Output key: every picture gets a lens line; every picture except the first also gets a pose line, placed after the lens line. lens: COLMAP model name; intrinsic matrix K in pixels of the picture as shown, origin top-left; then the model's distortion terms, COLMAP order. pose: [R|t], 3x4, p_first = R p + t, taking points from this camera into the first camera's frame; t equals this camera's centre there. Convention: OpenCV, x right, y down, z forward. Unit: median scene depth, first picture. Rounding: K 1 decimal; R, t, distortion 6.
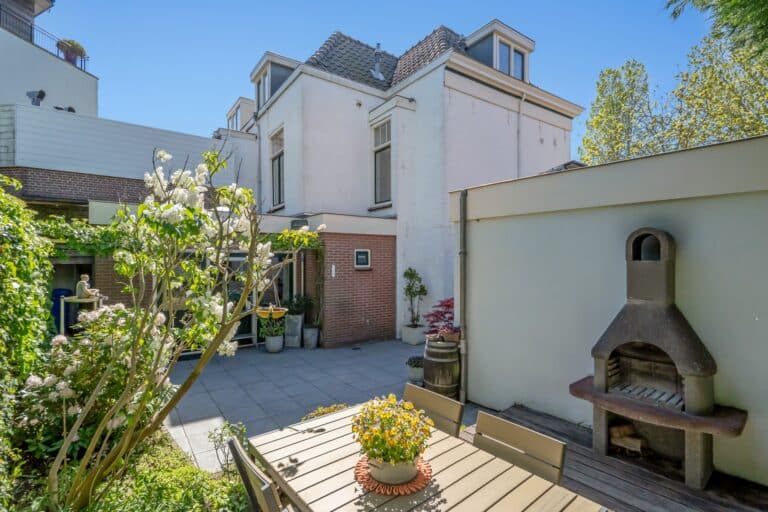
lens RADIAL K [[358.8, 0, 383.4], [0, 358.8, 261.6], [0, 0, 1]] dist [-0.001800, 0.000412]
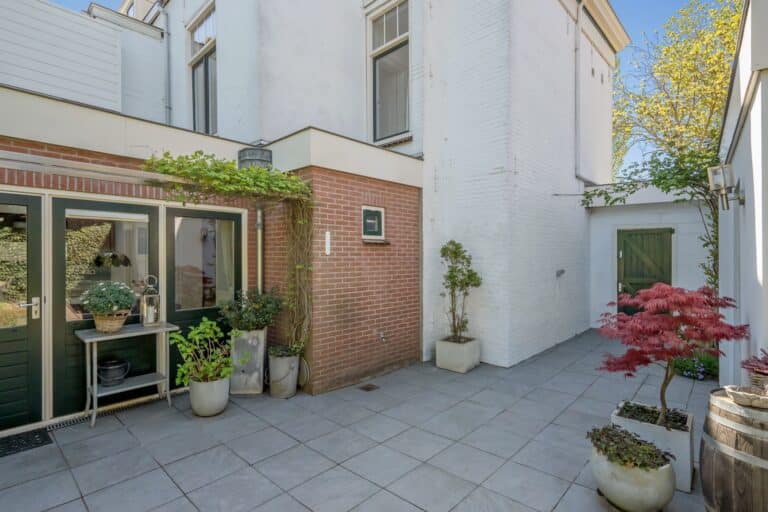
lens RADIAL K [[380.9, 0, 385.0], [0, 380.9, 255.8], [0, 0, 1]] dist [0.000751, -0.000448]
pose [[0.981515, -0.006796, 0.191267, -0.152610], [0.008012, 0.999952, -0.005587, 0.044897], [-0.191220, 0.007016, 0.981522, 0.410080]]
